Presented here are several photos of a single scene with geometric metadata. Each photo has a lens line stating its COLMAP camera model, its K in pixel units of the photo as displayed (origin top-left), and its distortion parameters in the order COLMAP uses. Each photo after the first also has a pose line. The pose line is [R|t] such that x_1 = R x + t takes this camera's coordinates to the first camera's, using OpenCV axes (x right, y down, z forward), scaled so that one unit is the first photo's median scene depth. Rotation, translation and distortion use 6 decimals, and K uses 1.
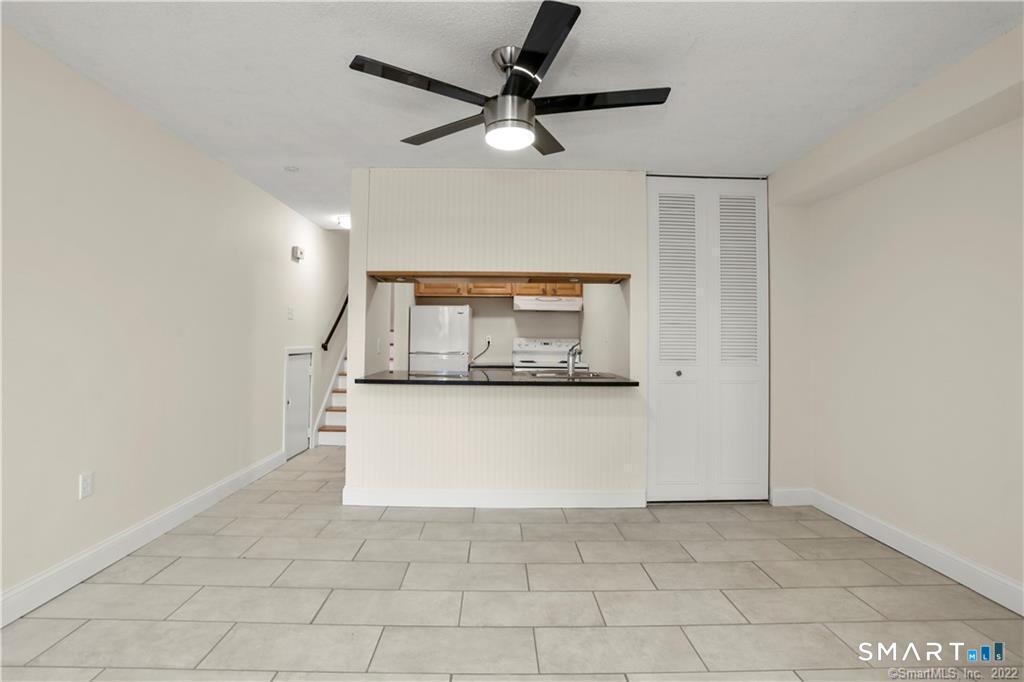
lens RADIAL K [[519.1, 0, 503.9], [0, 519.1, 323.8], [0, 0, 1]] dist [-0.075909, 0.032770]
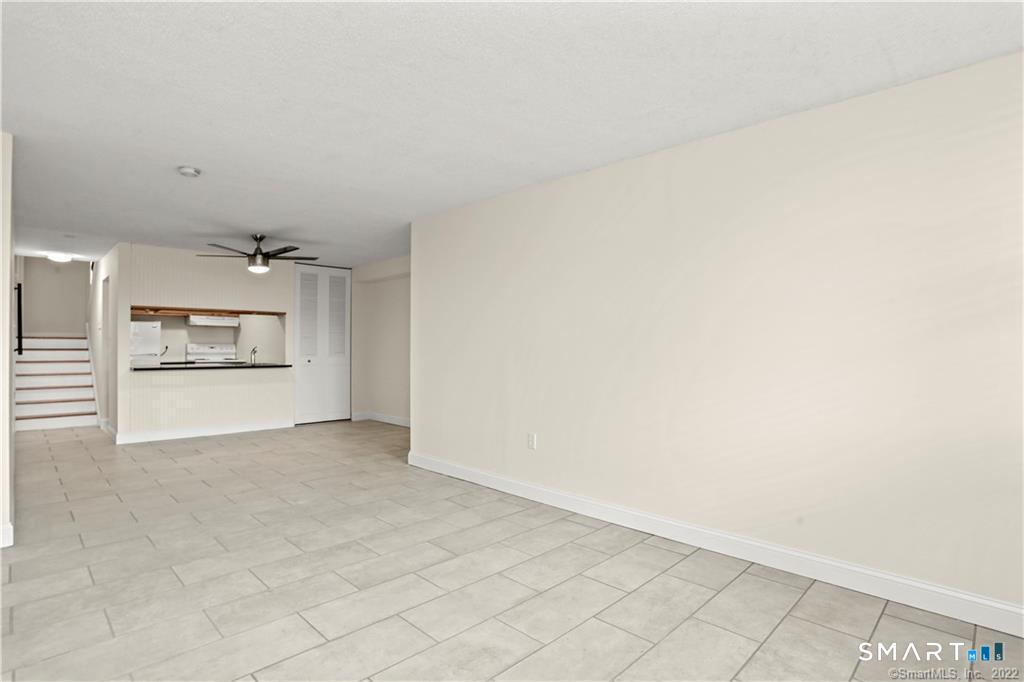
lens RADIAL K [[512.4, 0, 514.5], [0, 512.4, 346.4], [0, 0, 1]] dist [-0.078078, 0.030768]
pose [[0.710751, -0.008105, 0.703397, -0.381459], [-0.018327, 0.999381, 0.030035, -0.029467], [-0.703205, -0.034239, 0.710162, -0.774247]]
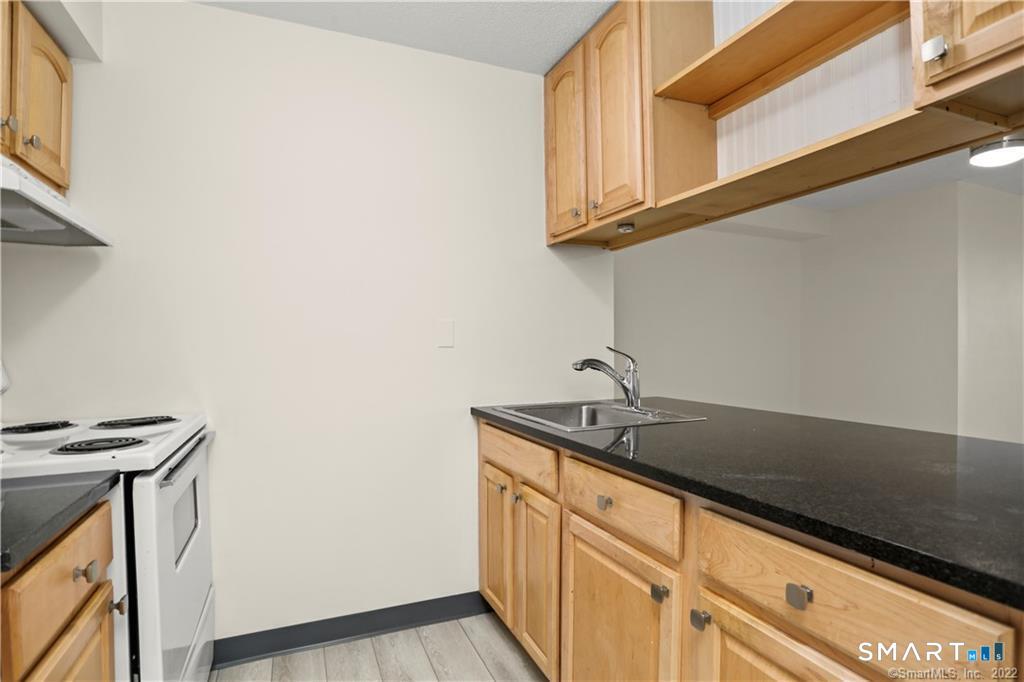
lens RADIAL K [[512.4, 0, 514.5], [0, 512.4, 346.4], [0, 0, 1]] dist [-0.078078, 0.030768]
pose [[-0.385412, -0.011005, 0.922679, -0.243310], [-0.027162, 0.999631, 0.000576, 0.030301], [-0.922345, -0.024840, -0.385569, 1.040909]]
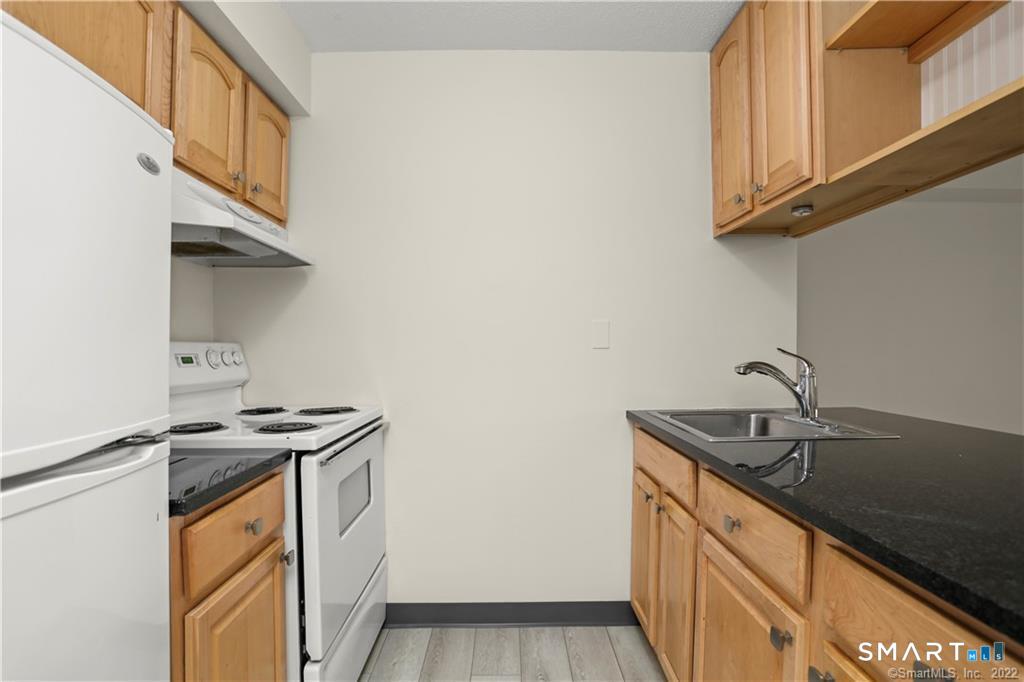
lens RADIAL K [[512.9, 0, 518.4], [0, 512.9, 349.6], [0, 0, 1]] dist [-0.064217, 0.021001]
pose [[-0.000063, -0.015298, 0.999883, -0.249383], [-0.024887, 0.999573, 0.015291, 0.028850], [-0.999690, -0.024883, -0.000444, 0.995699]]
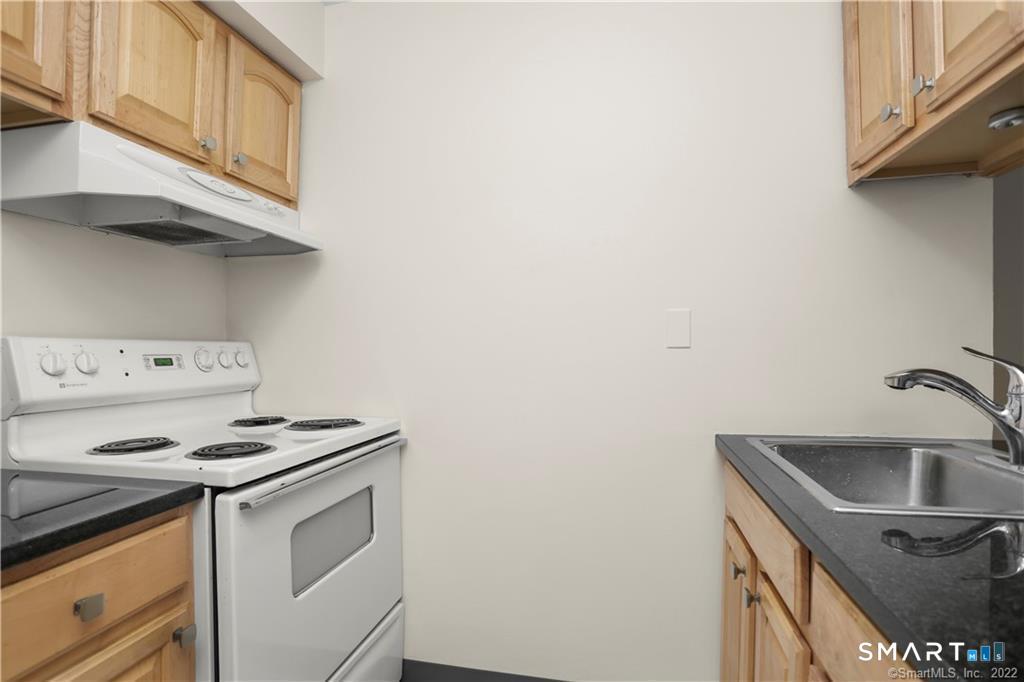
lens RADIAL K [[512.4, 0, 514.5], [0, 512.4, 346.4], [0, 0, 1]] dist [-0.078078, 0.030768]
pose [[0.234961, -0.011382, 0.971938, -0.141674], [-0.019345, 0.999679, 0.016384, 0.028919], [-0.971812, -0.022652, 0.234665, 0.950088]]
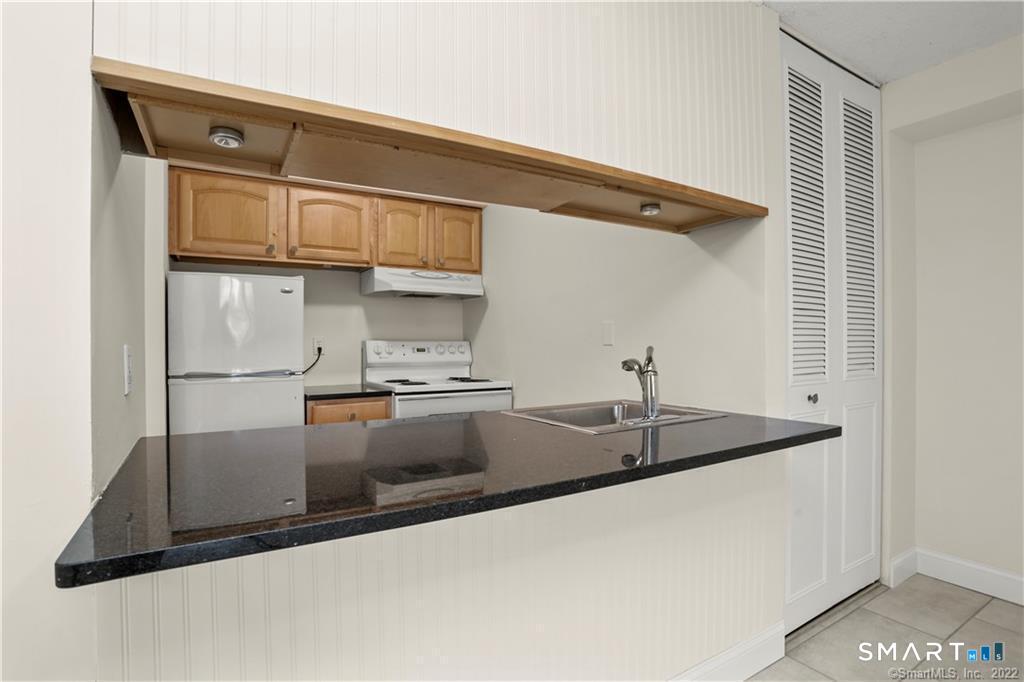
lens RADIAL K [[512.4, 0, 514.5], [0, 512.4, 346.4], [0, 0, 1]] dist [-0.078078, 0.030768]
pose [[0.856417, -0.018906, 0.515939, -0.162711], [-0.000713, 0.999285, 0.037801, 0.014384], [-0.516285, -0.032741, 0.855791, 0.531309]]
